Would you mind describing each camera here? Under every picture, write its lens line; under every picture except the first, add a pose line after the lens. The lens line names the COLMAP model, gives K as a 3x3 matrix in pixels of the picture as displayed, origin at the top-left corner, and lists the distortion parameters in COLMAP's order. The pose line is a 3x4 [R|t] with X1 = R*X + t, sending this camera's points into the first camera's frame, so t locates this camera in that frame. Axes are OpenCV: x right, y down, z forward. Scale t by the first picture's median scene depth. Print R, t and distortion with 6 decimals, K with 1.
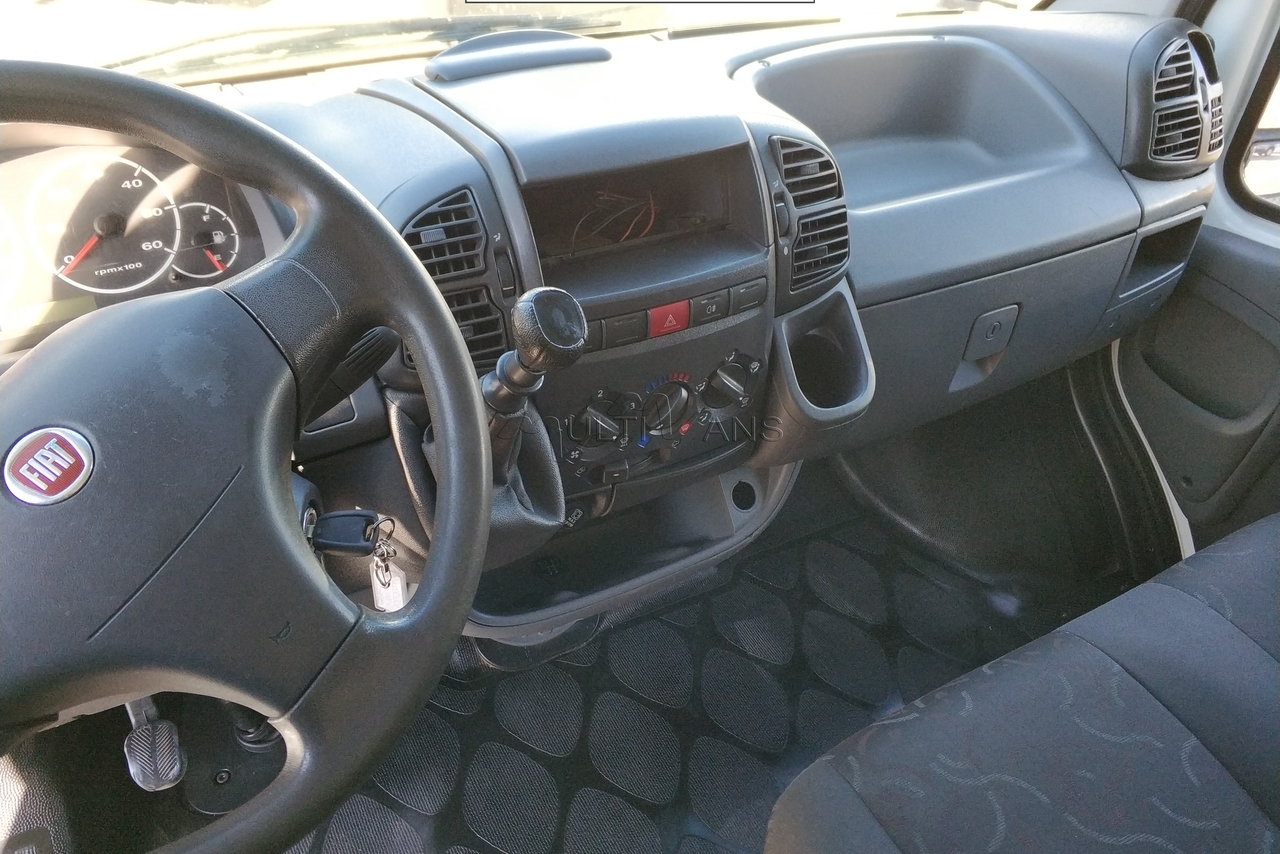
lens RADIAL K [[994.6, 0, 640.0], [0, 994.6, 427.0], [0, 0, 1]] dist [0.092357, -0.177483]
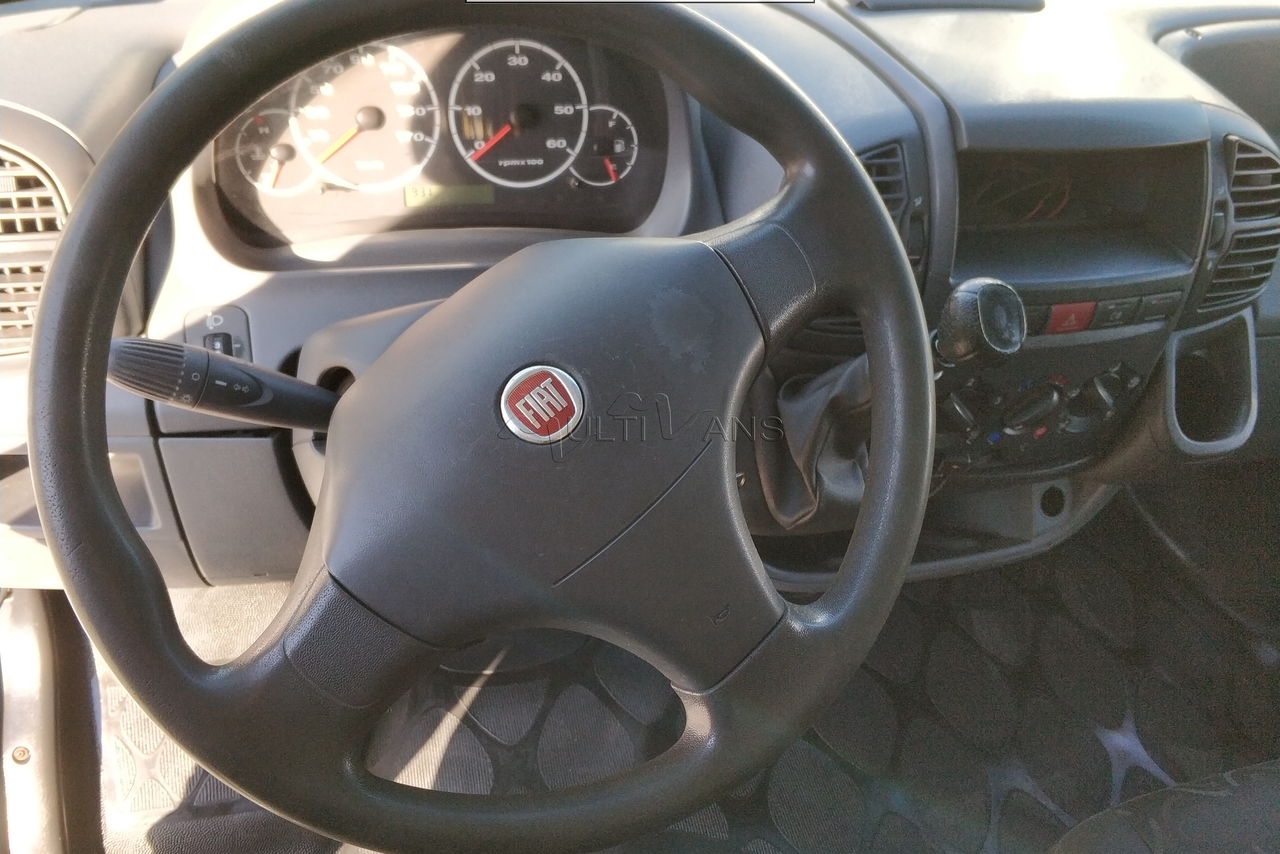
lens RADIAL K [[994.6, 0, 640.0], [0, 994.6, 427.0], [0, 0, 1]] dist [0.092357, -0.177483]
pose [[0.967041, 0.217245, -0.132799, -0.212872], [-0.201755, 0.971954, 0.120835, -0.045908], [0.155325, -0.090060, 0.983750, 0.029634]]
